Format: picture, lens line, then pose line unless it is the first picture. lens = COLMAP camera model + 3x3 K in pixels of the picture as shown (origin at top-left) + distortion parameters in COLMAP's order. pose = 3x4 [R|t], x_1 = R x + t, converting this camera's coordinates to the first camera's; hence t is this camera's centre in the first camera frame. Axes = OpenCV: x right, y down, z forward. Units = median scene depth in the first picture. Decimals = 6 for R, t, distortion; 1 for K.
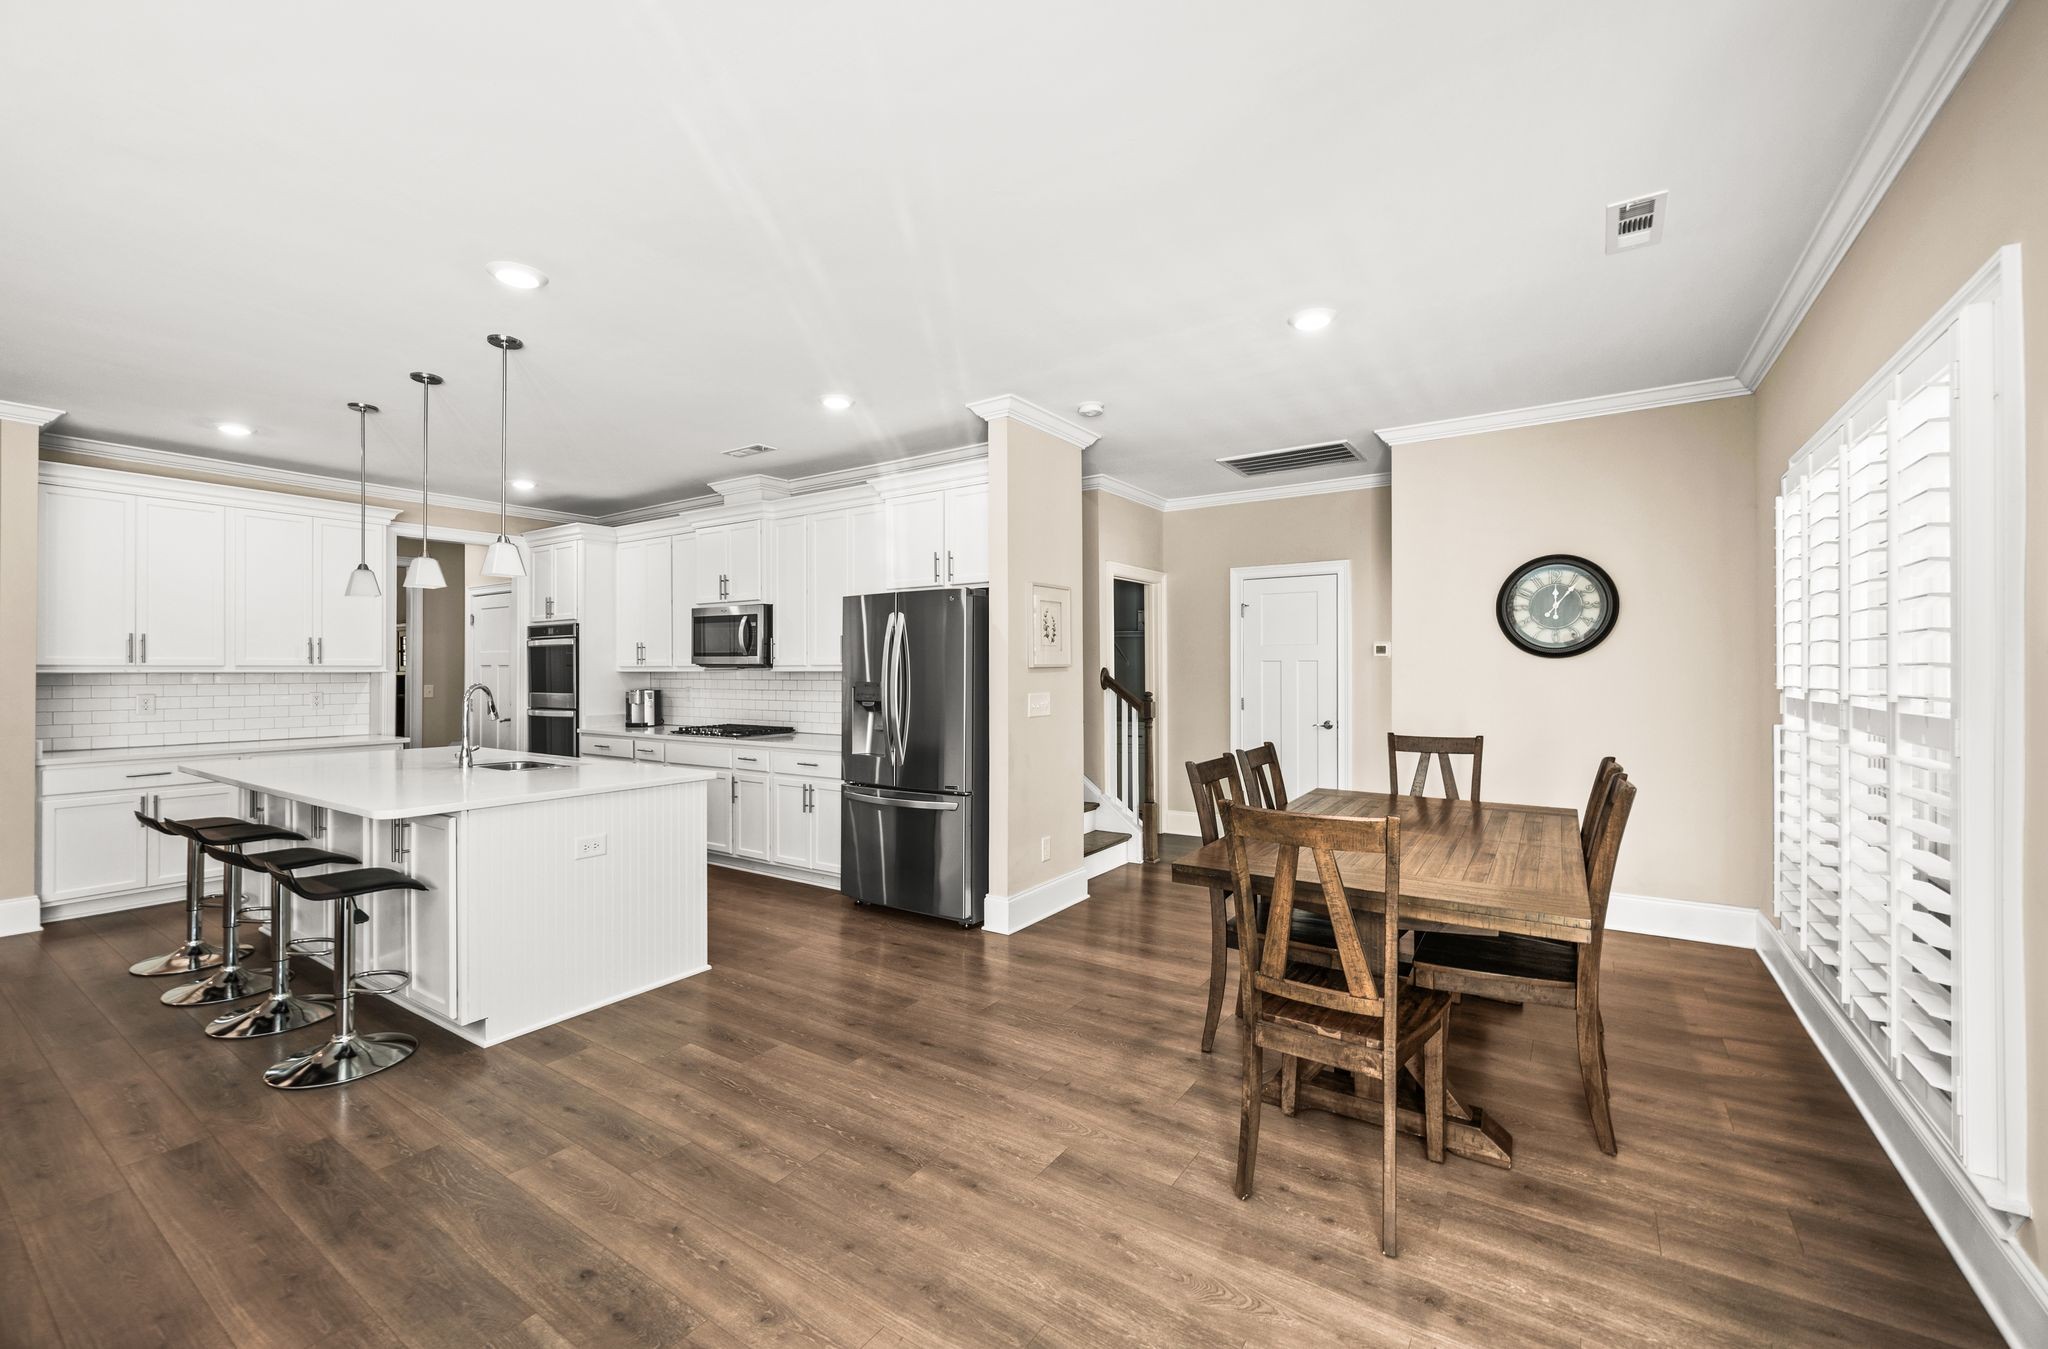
lens RADIAL K [[832.2, 0, 1027.9], [0, 832.2, 662.8], [0, 0, 1]] dist [-0.001750, 0.000570]
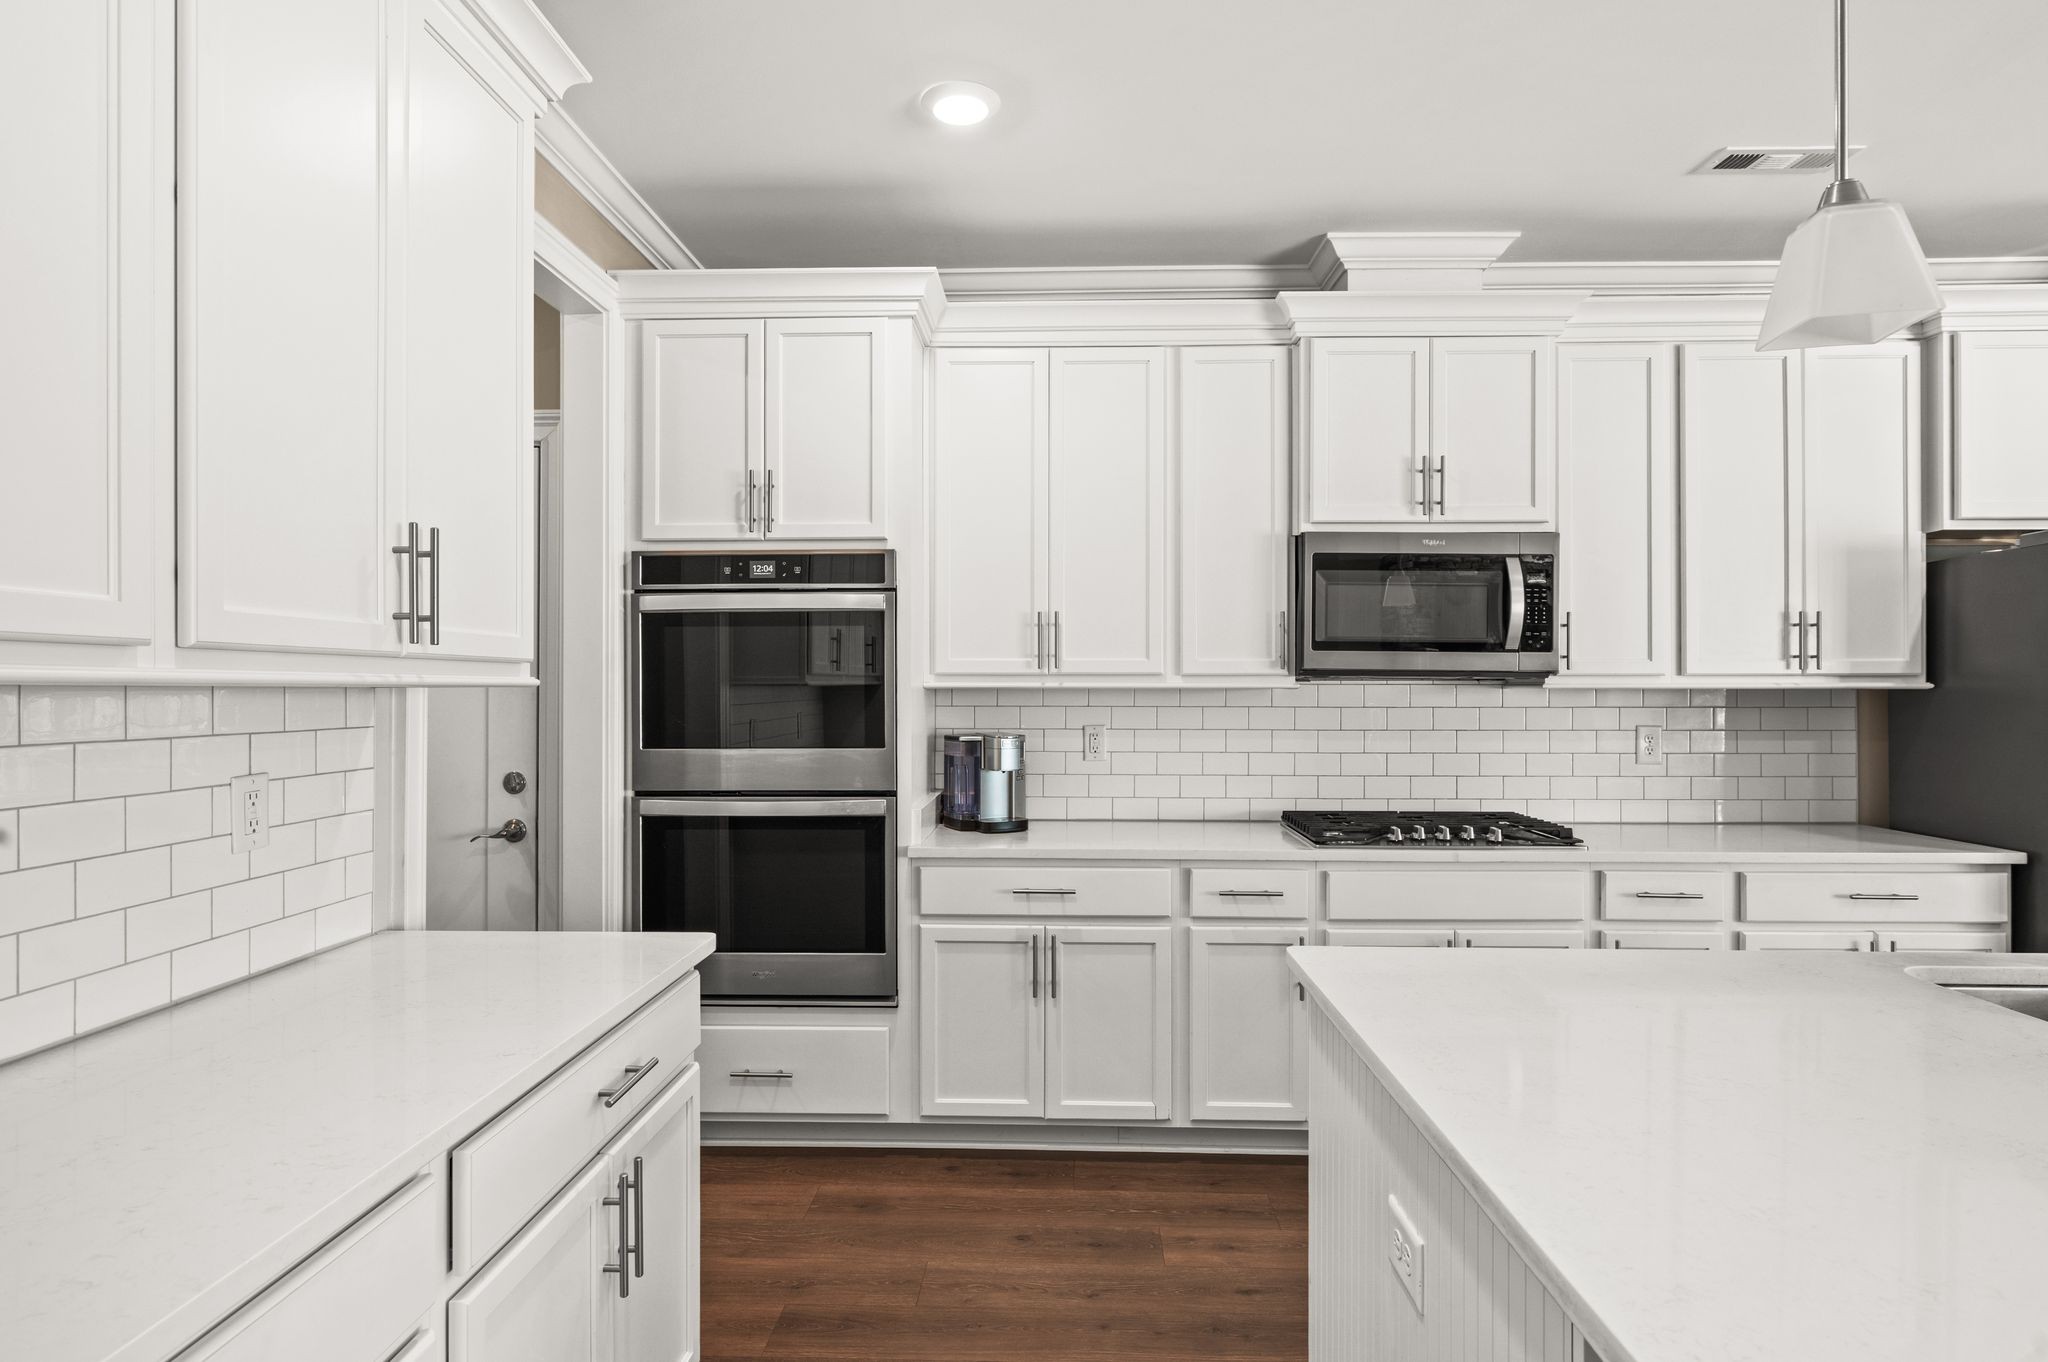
lens RADIAL K [[1104.5, 0, 1030.5], [0, 1104.5, 686.7], [0, 0, 1]] dist [0.002469, 0.000979]
pose [[0.851187, 0.004496, 0.524843, -0.847900], [-0.006982, 0.999972, 0.002757, 0.010083], [-0.524816, -0.006011, 0.851194, 0.650746]]
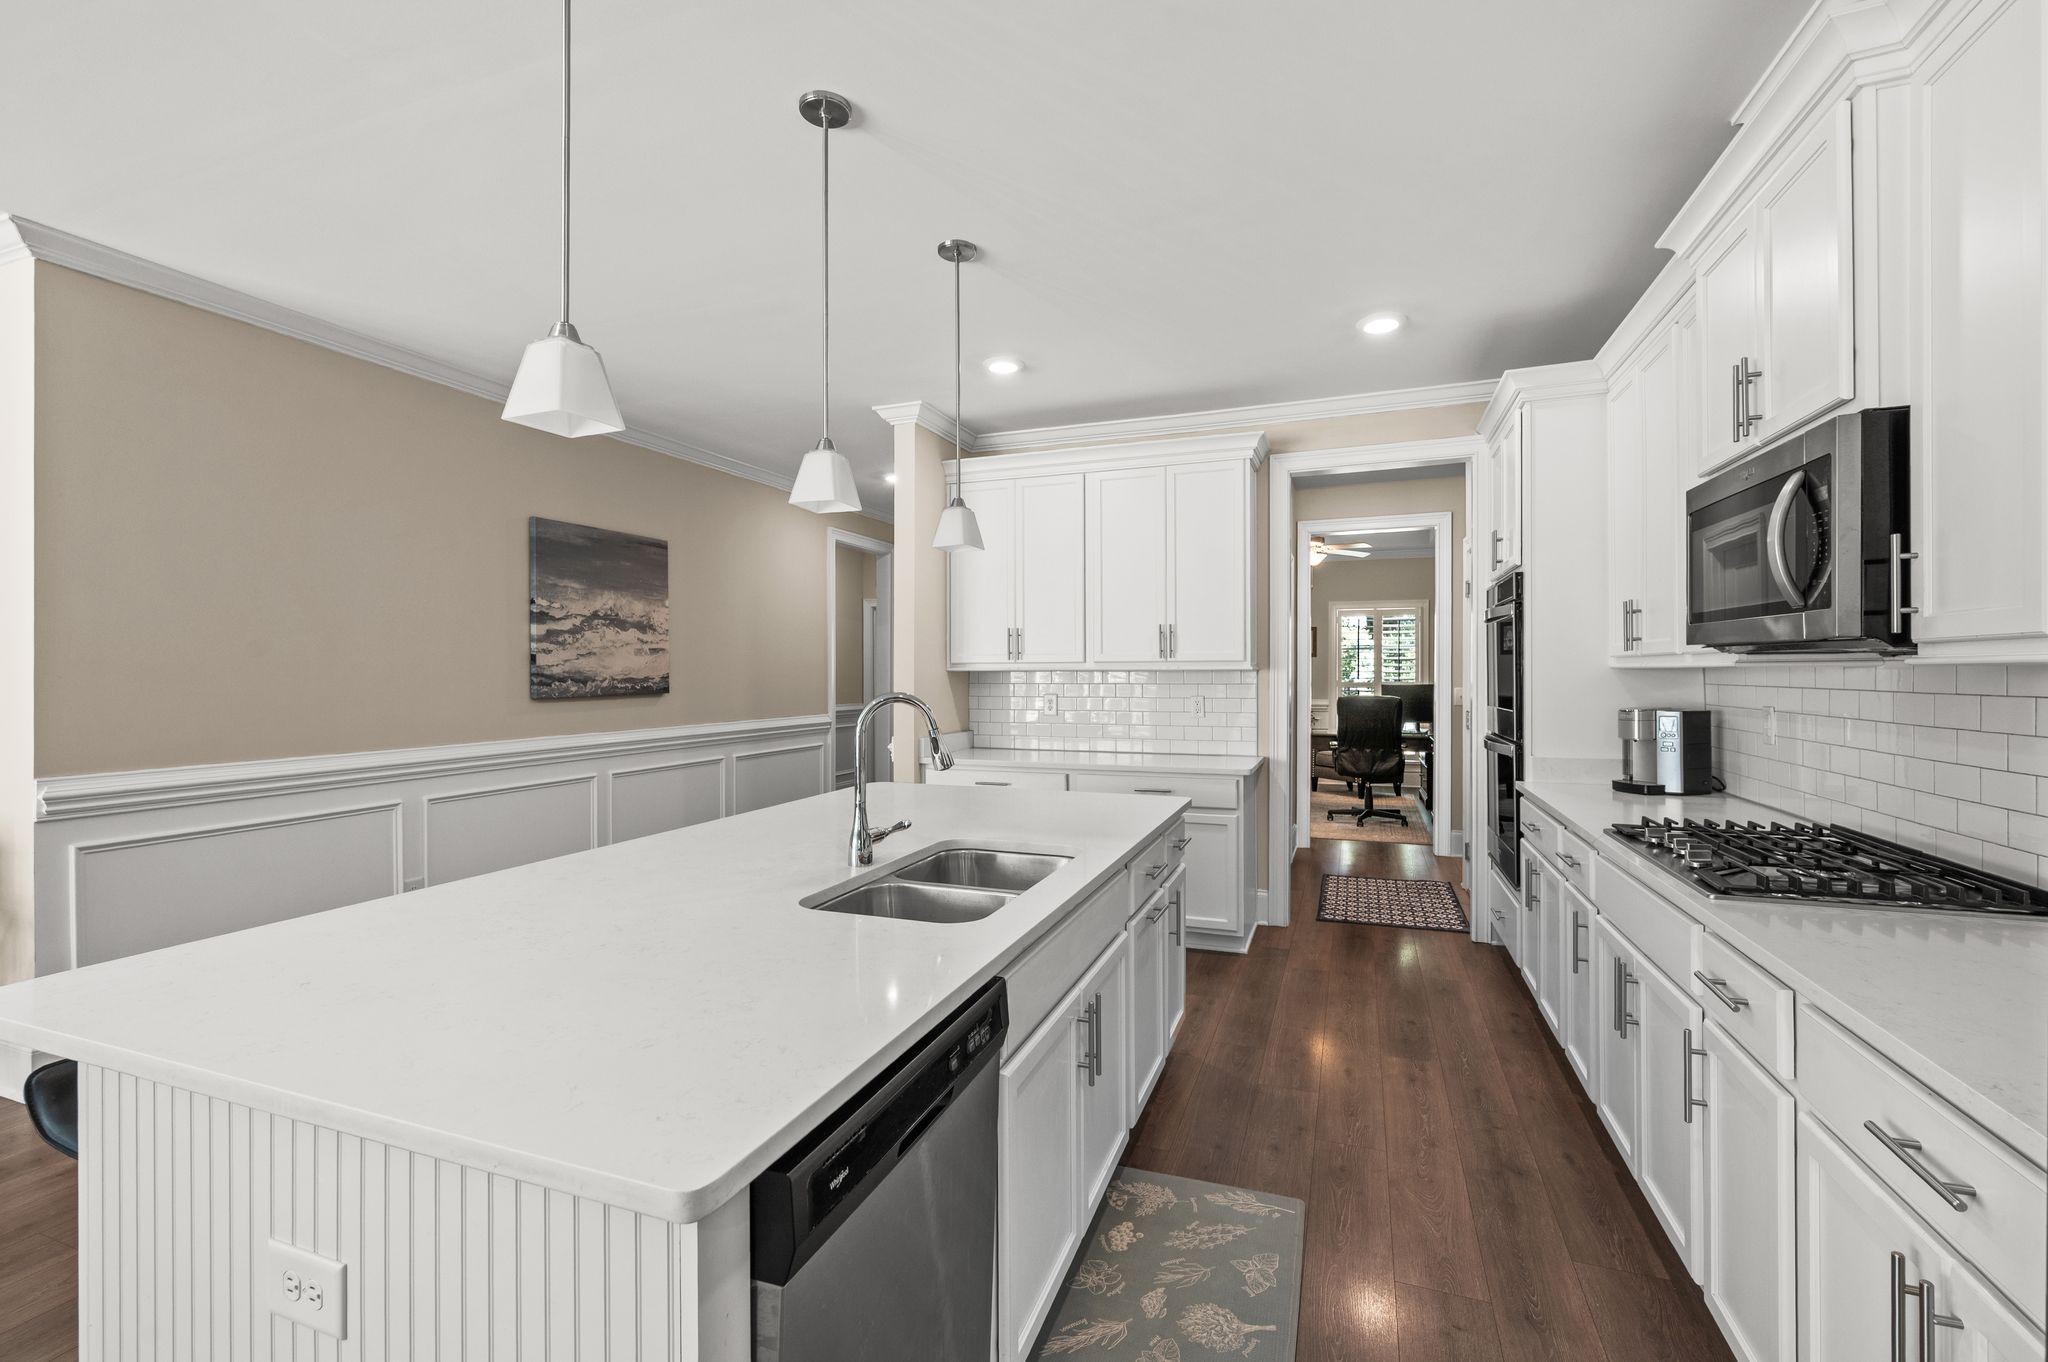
lens RADIAL K [[873.8, 0, 1028.1], [0, 873.8, 675.0], [0, 0, 1]] dist [-0.001702, 0.000565]
pose [[0.229424, 0.004394, -0.973317, -0.108127], [0.010971, 0.999915, 0.007100, 0.008866], [0.973265, -0.012307, 0.229356, 0.674437]]
